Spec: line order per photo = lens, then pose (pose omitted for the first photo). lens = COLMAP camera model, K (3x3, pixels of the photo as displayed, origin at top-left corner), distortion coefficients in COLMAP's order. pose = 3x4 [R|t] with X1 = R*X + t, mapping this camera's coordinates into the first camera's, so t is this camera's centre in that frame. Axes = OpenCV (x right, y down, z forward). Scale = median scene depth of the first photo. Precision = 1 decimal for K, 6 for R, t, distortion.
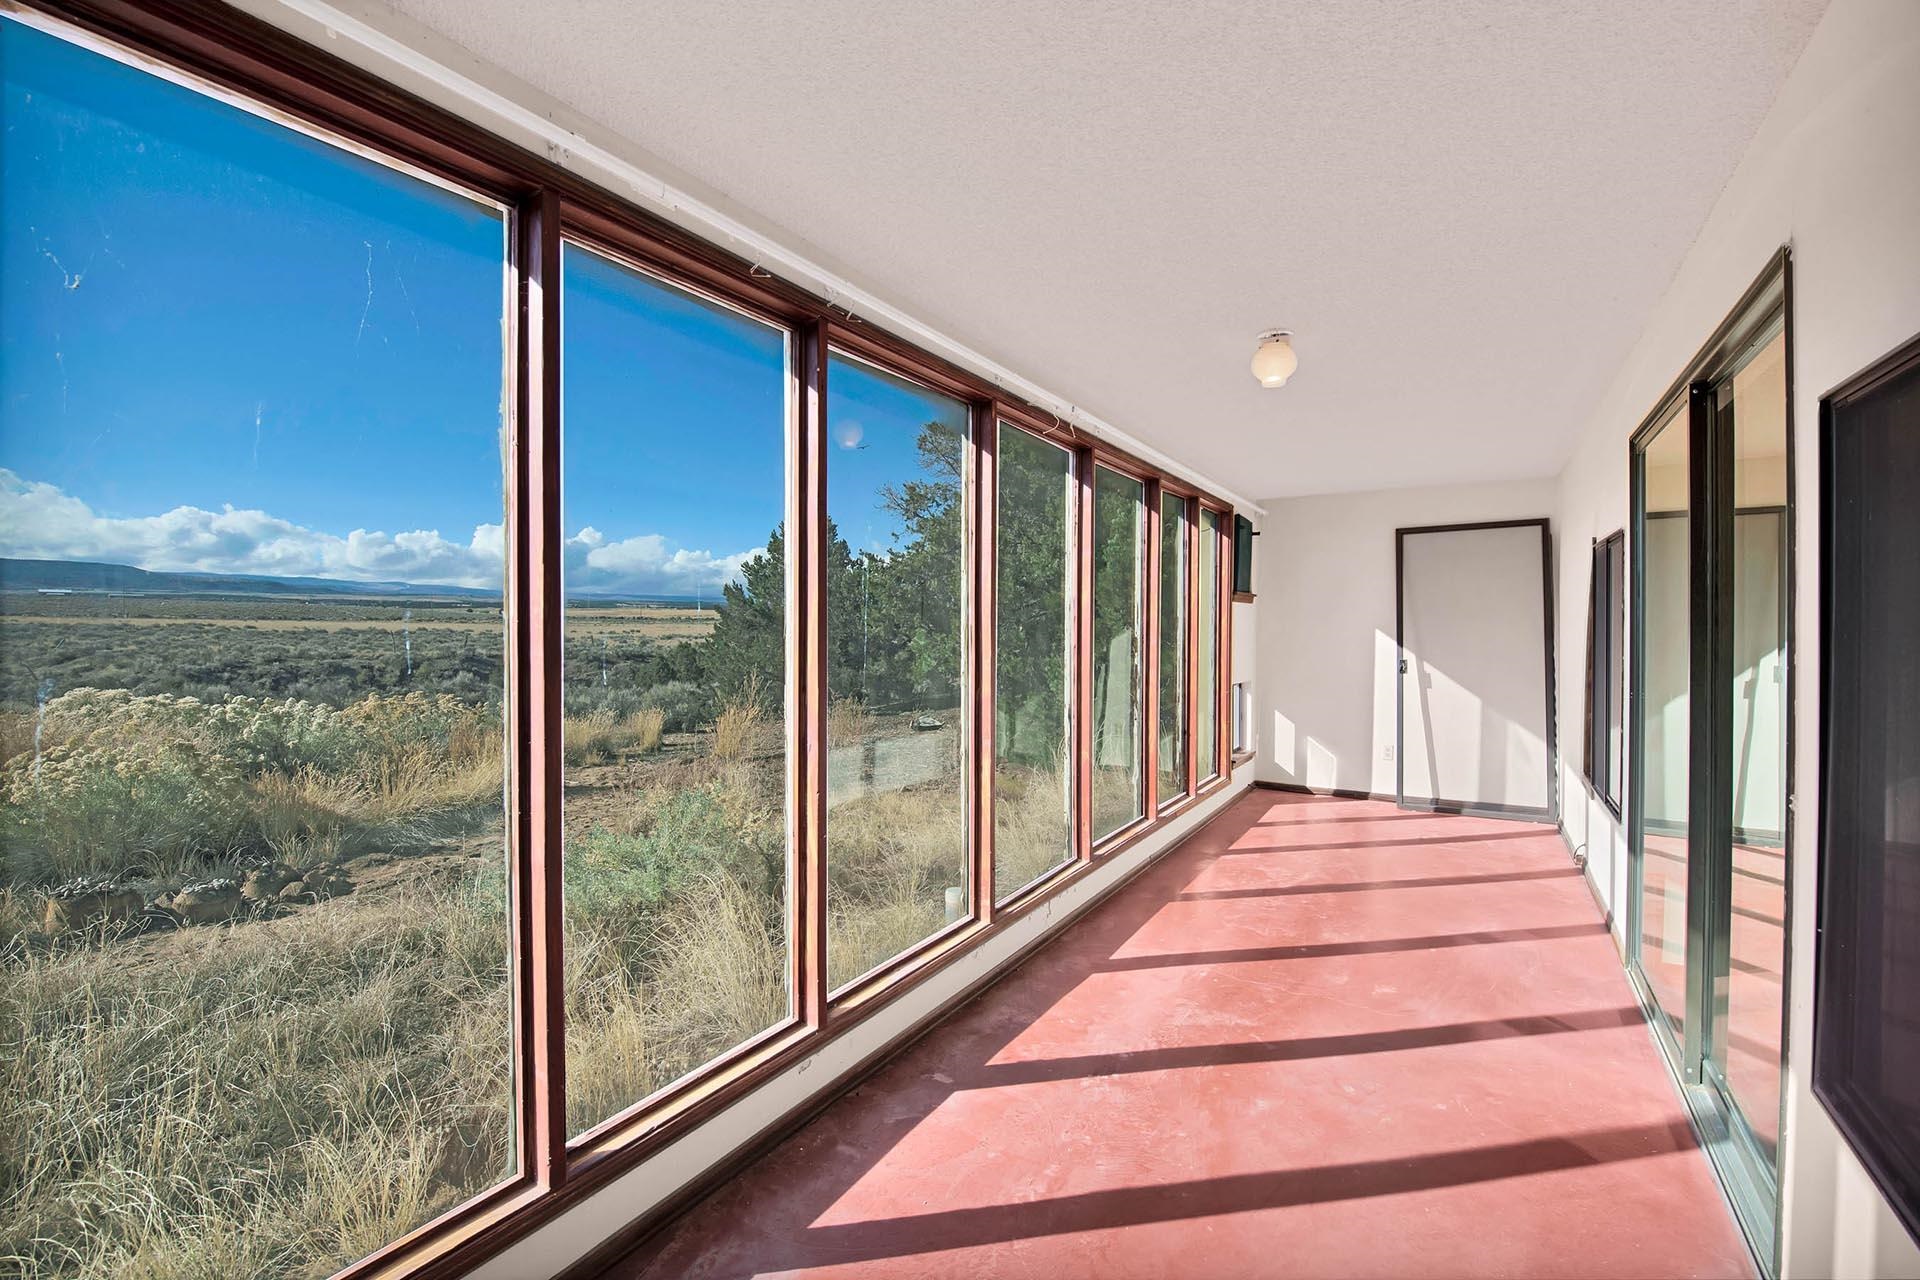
lens RADIAL K [[789.6, 0, 966.0], [0, 789.6, 628.0], [0, 0, 1]] dist [-0.013041, -0.000259]
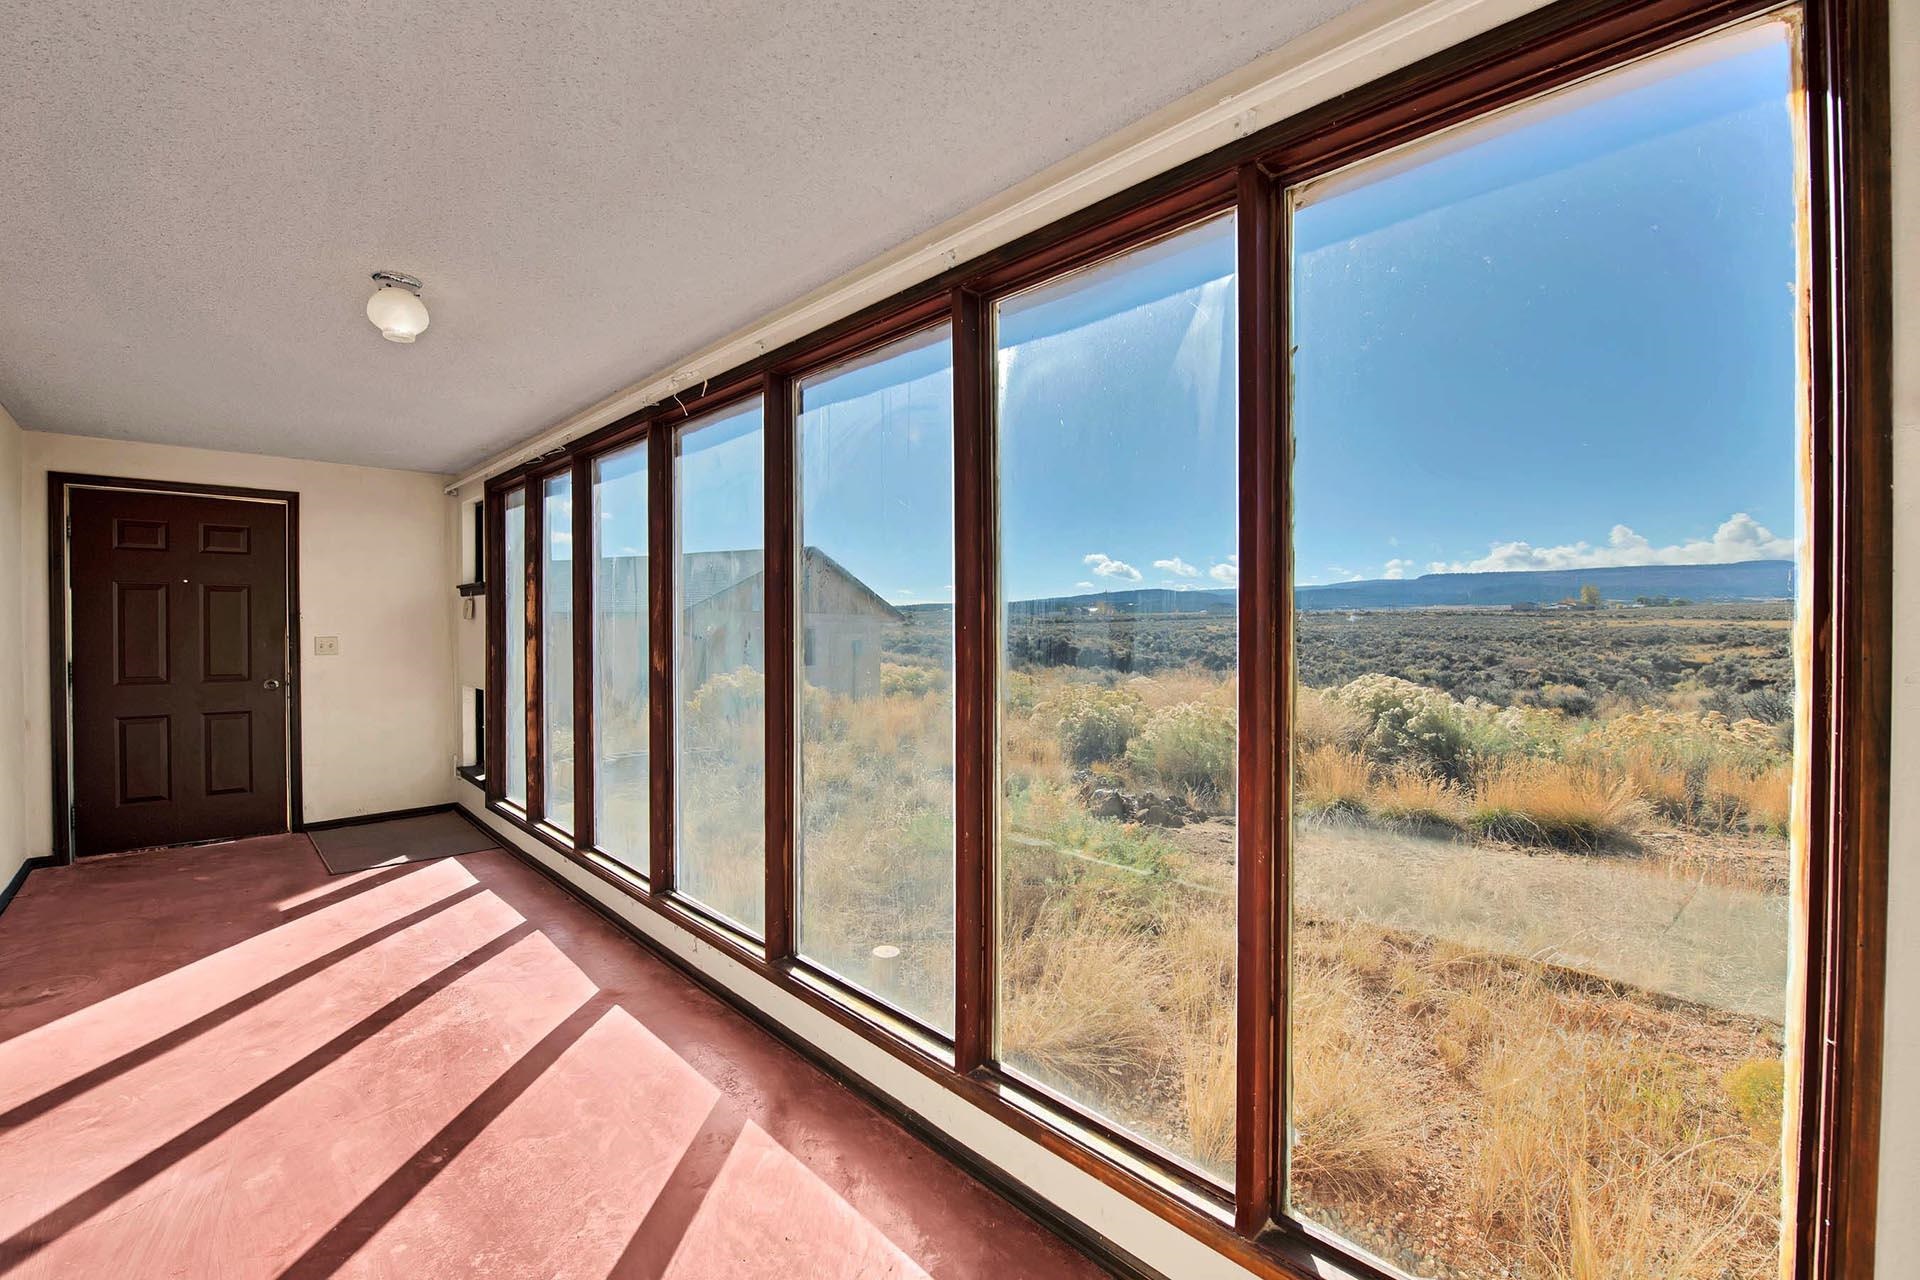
lens RADIAL K [[789.6, 0, 966.0], [0, 789.6, 628.0], [0, 0, 1]] dist [-0.013041, -0.000259]
pose [[-0.210825, 0.007422, -0.977496, 0.749369], [-0.003898, 0.999957, 0.008433, -0.006907], [0.977516, 0.005588, -0.210787, 1.228308]]
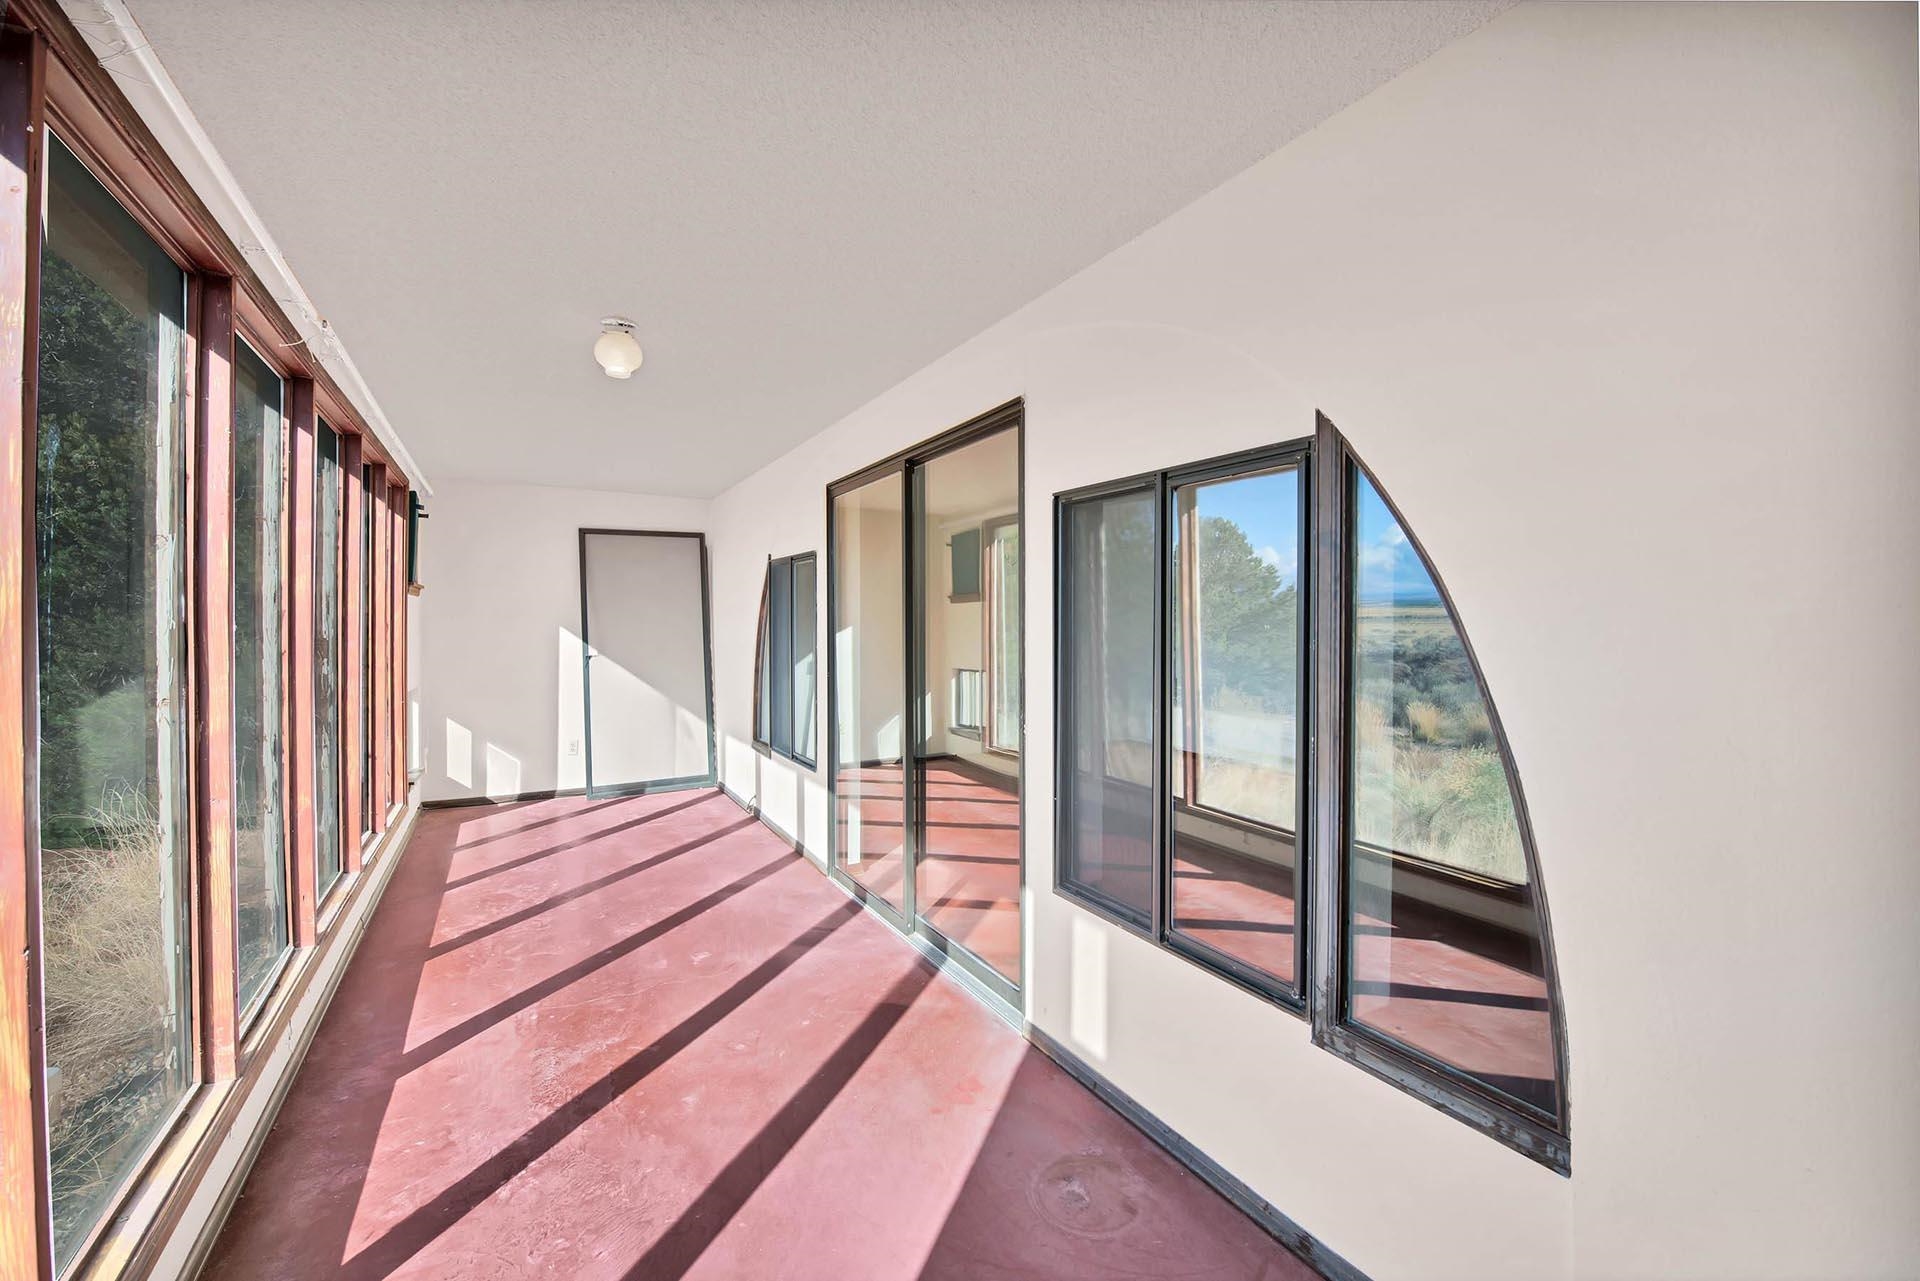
lens RADIAL K [[789.6, 0, 966.0], [0, 789.6, 628.5], [0, 0, 1]] dist [-0.013041, -0.000259]
pose [[0.459822, -0.005750, 0.887993, -0.190529], [0.000625, 0.999981, 0.006151, -0.001895], [-0.888011, -0.002273, 0.459816, 0.121987]]
